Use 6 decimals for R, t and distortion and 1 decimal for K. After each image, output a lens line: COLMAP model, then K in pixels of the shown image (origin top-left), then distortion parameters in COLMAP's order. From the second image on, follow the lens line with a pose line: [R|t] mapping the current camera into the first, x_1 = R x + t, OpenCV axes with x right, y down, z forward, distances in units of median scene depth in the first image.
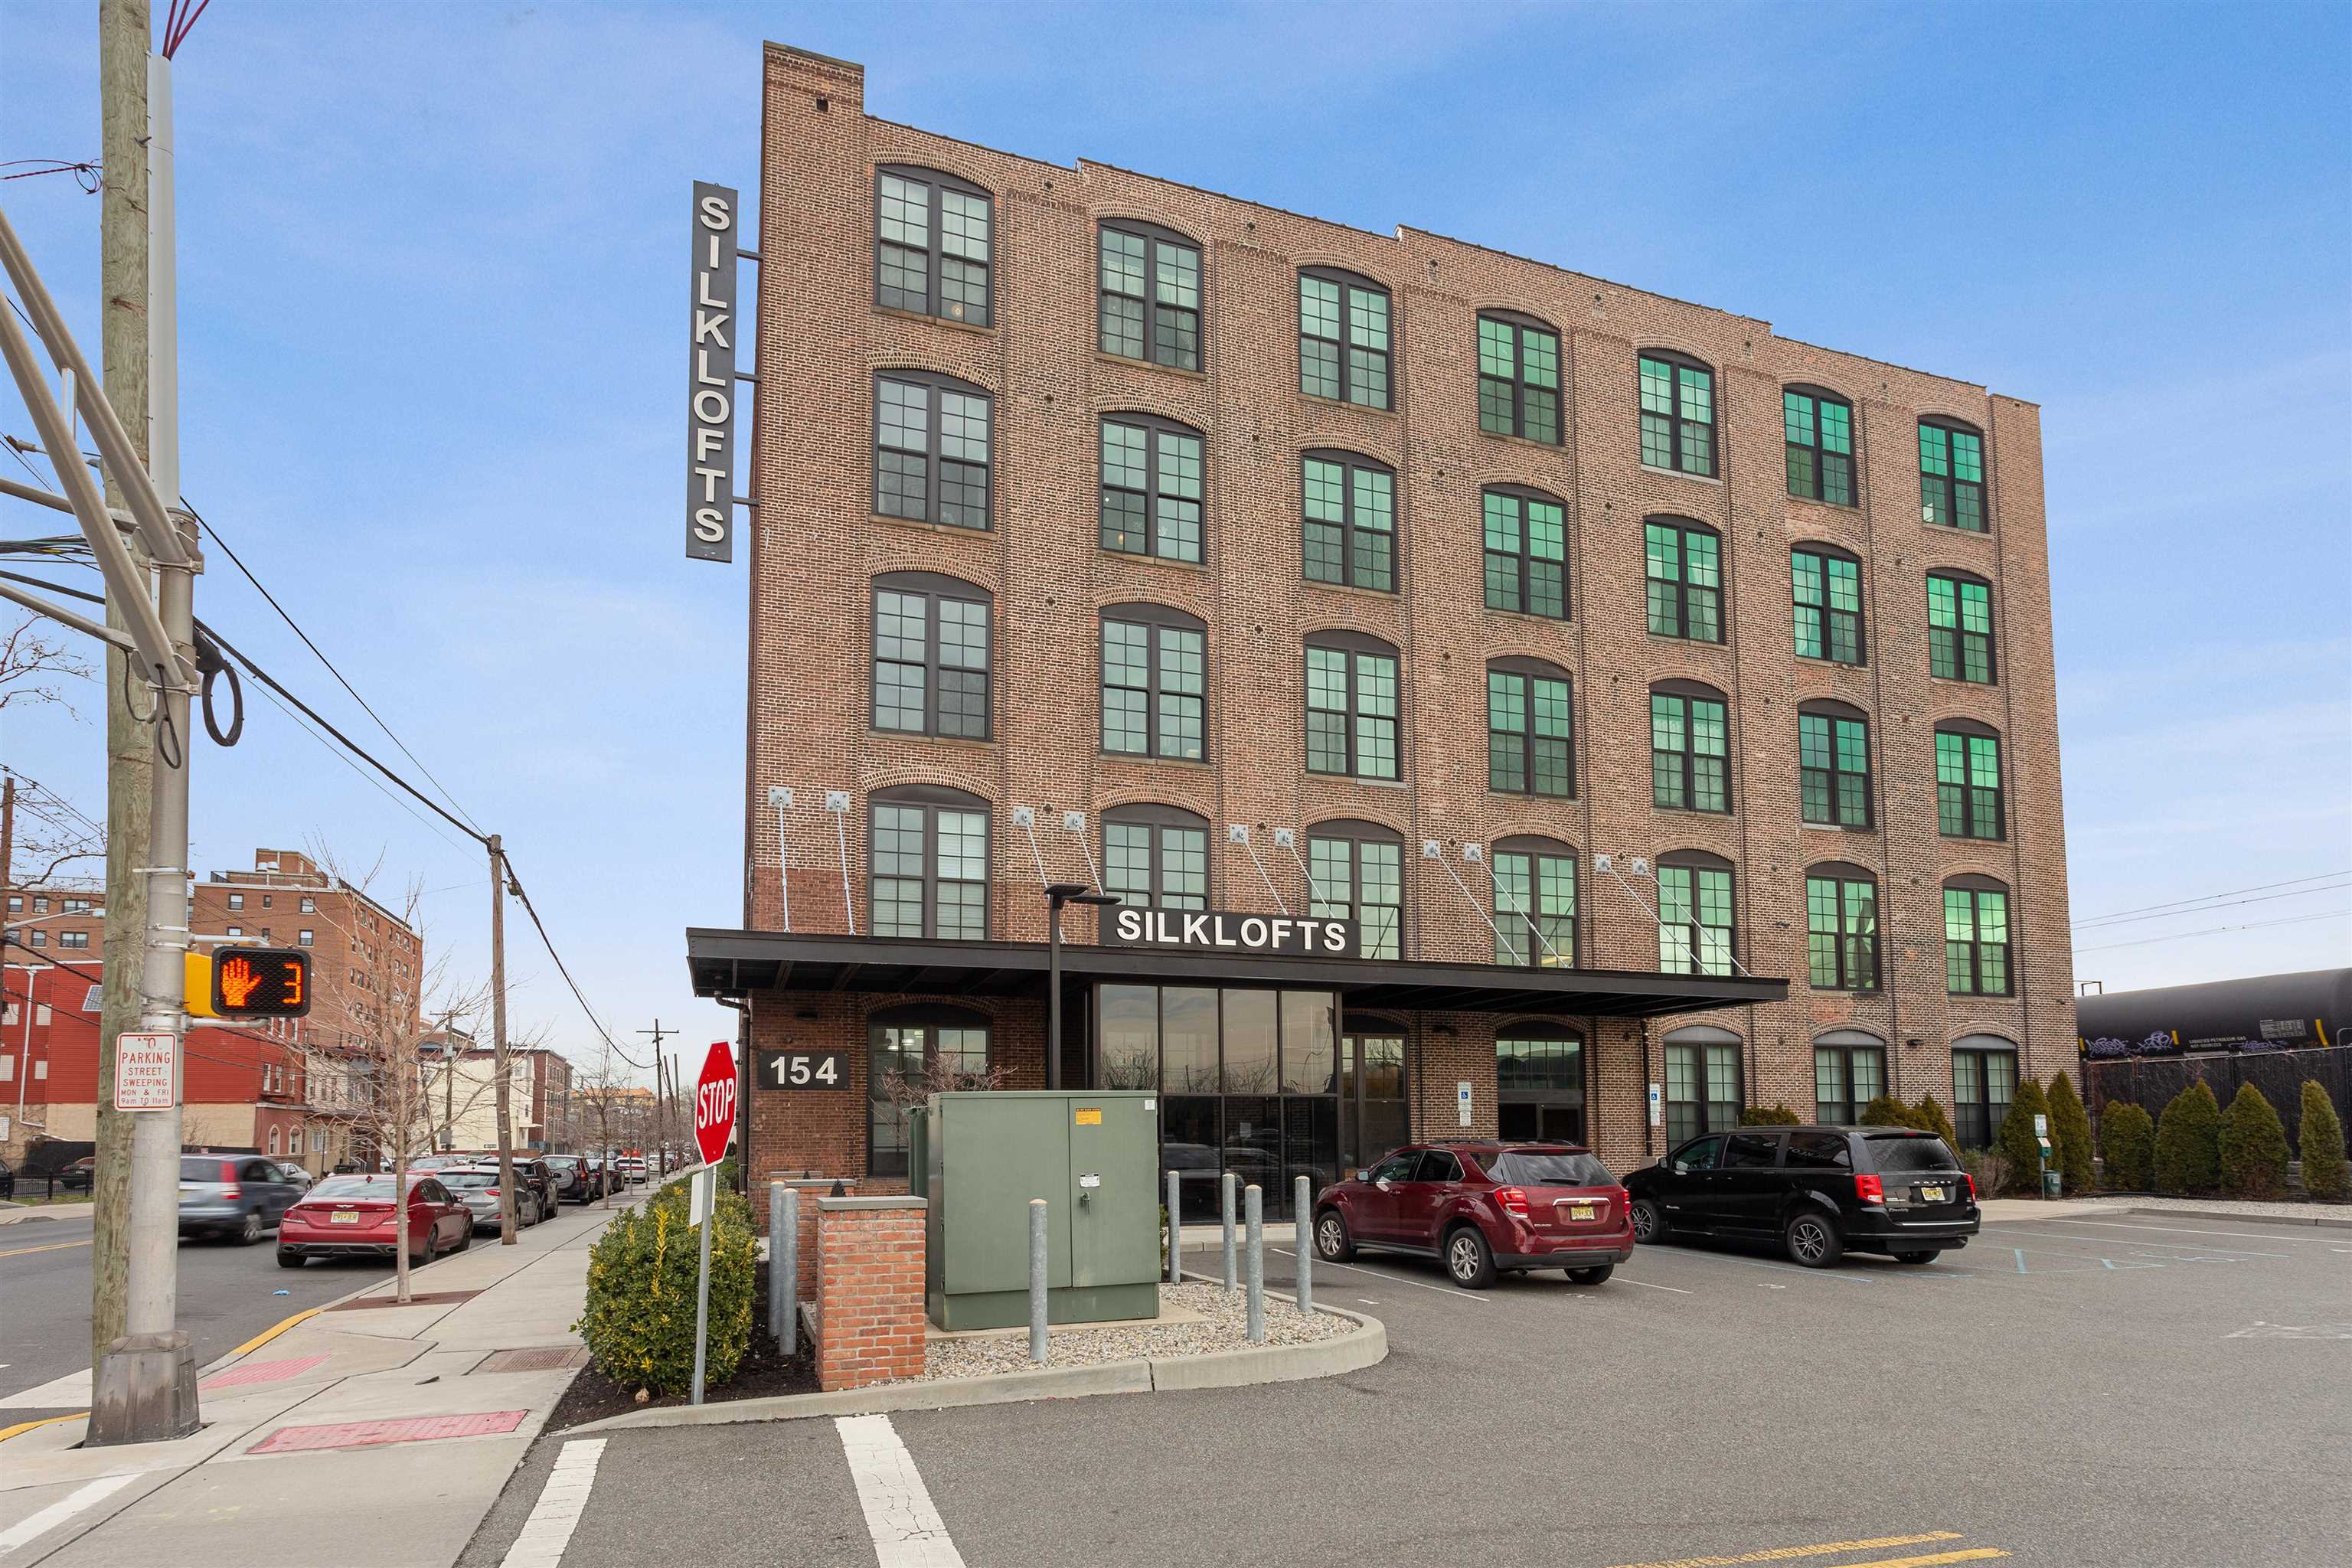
lens RADIAL K [[1315.7, 0, 1182.6], [0, 1315.7, 890.8], [0, 0, 1]] dist [-0.012442, 0.002462]
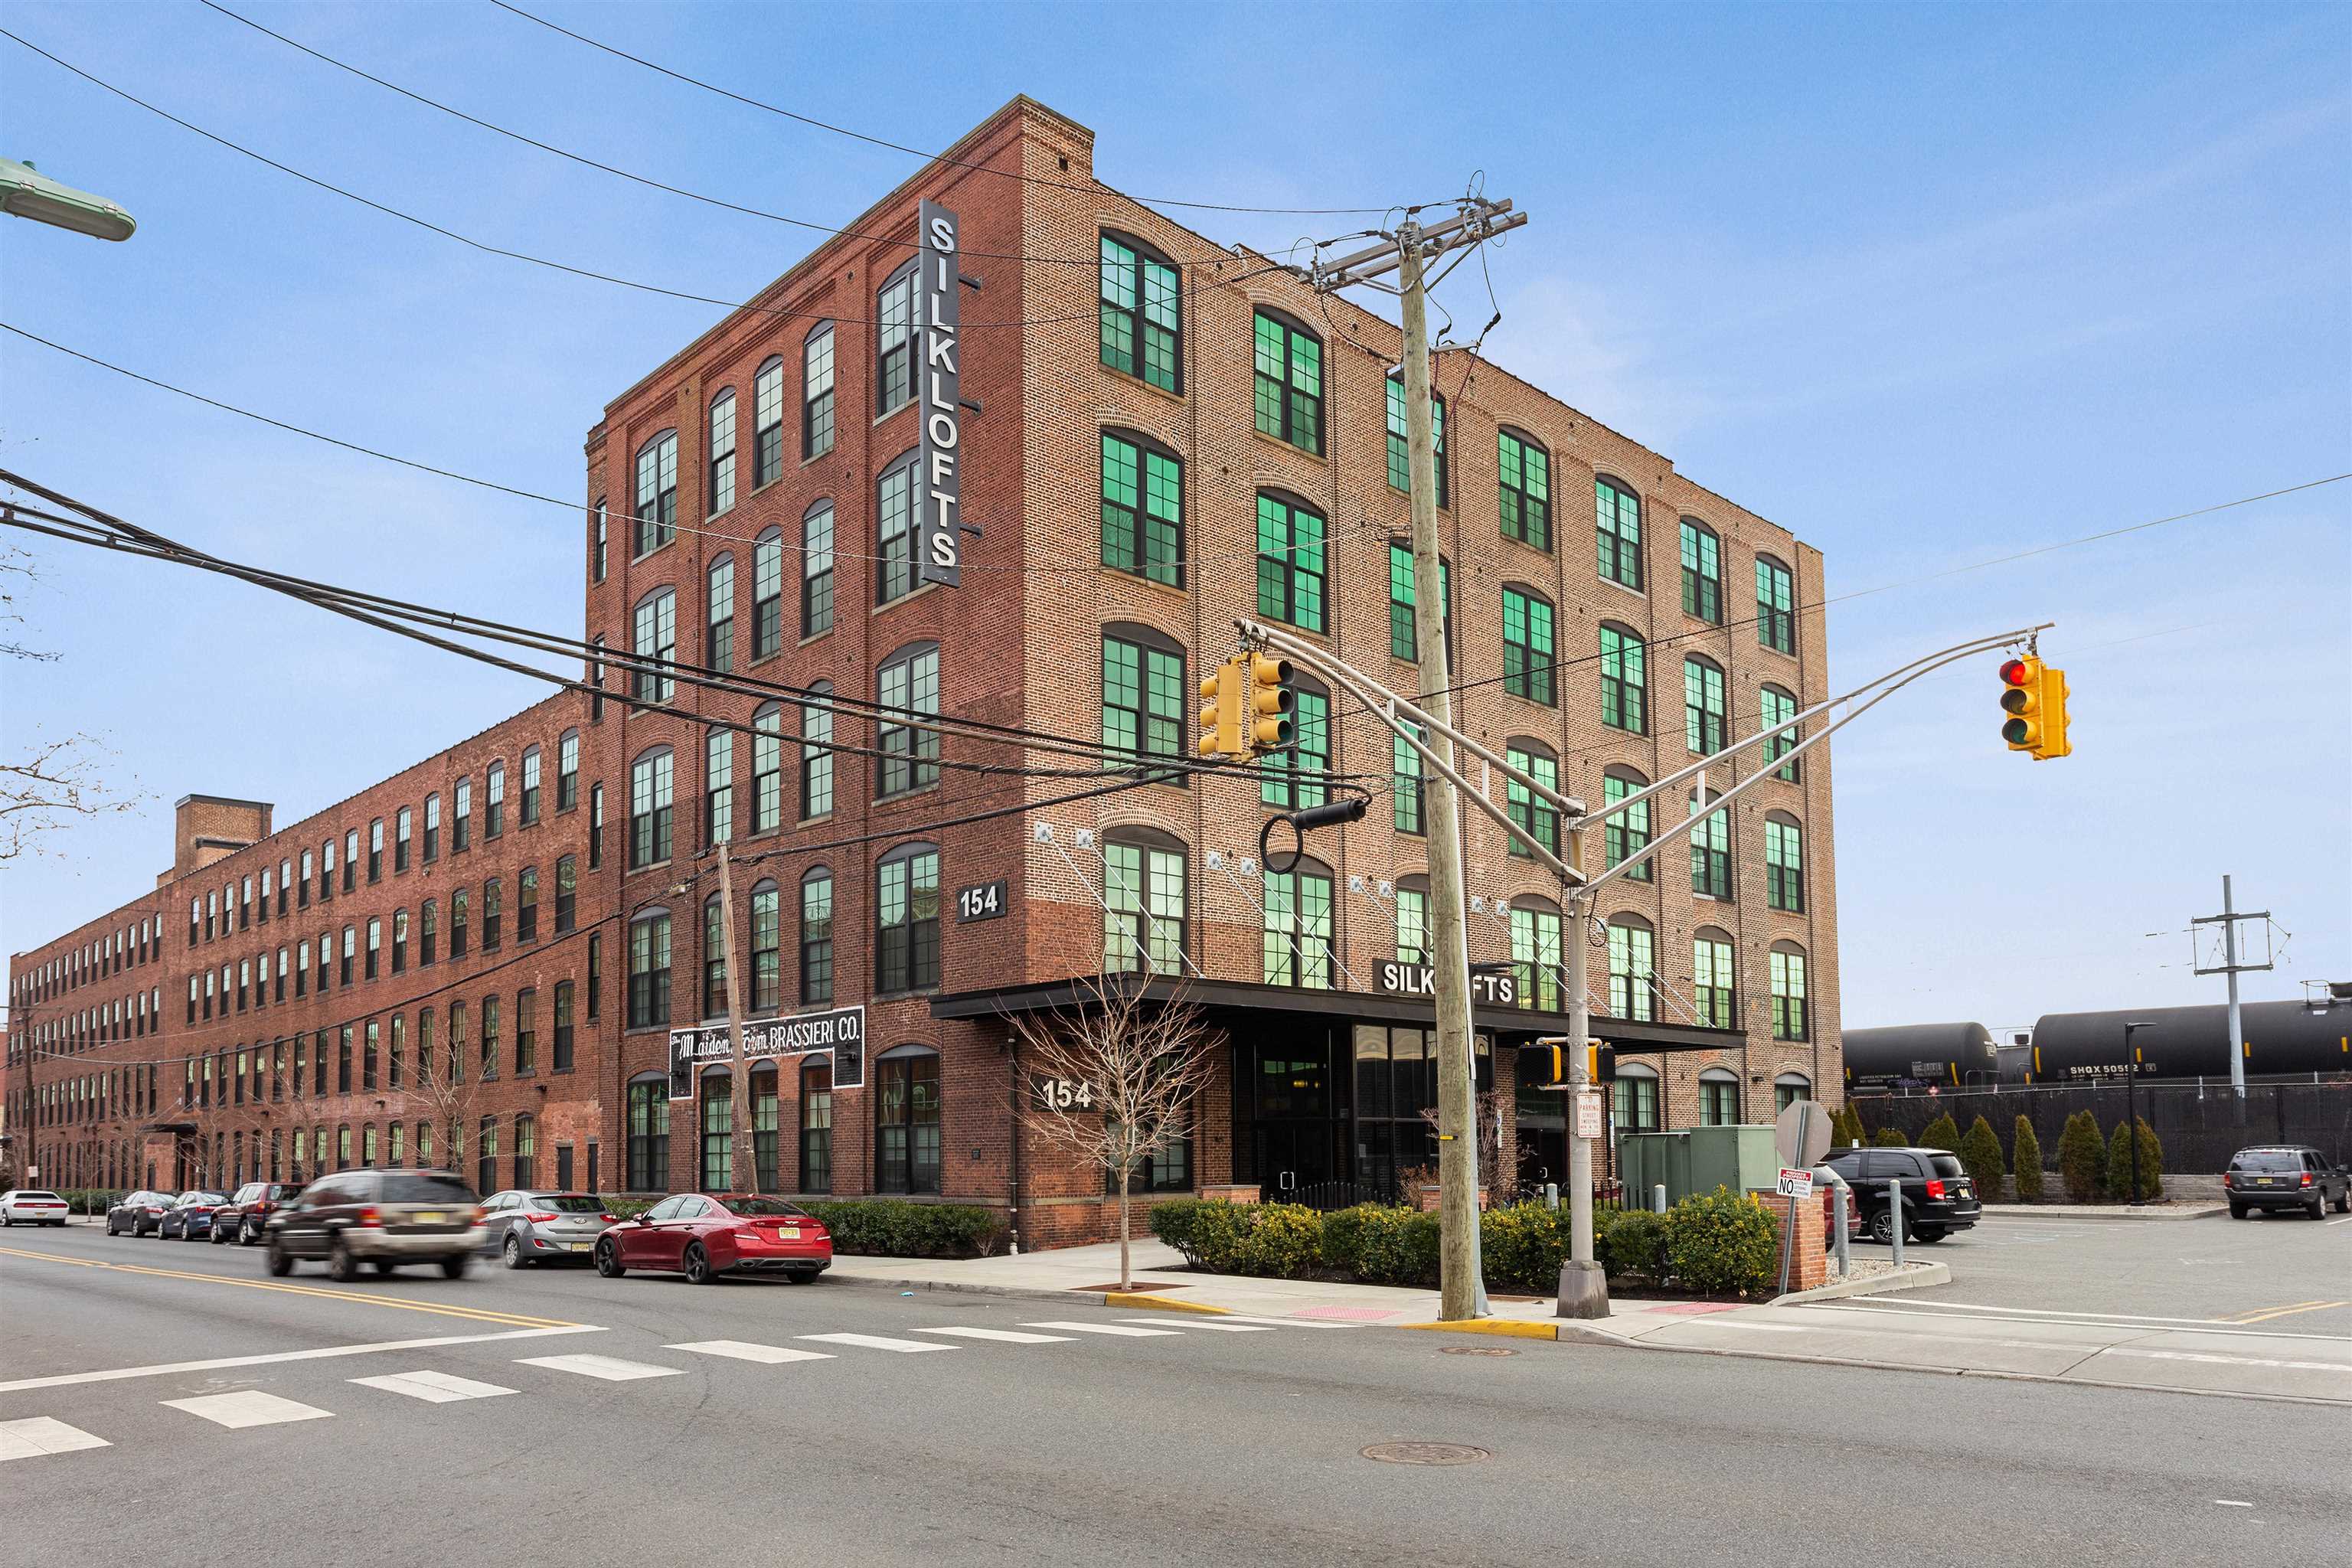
lens RADIAL K [[1662.6, 0, 1176.0], [0, 1662.6, 784.0], [0, 0, 1]] dist [-0.037552, -0.001634]
pose [[0.916274, 0.088113, 0.390741, -0.556900], [-0.072767, 0.995889, -0.053939, -0.034738], [-0.393887, 0.020990, 0.918919, -0.200621]]
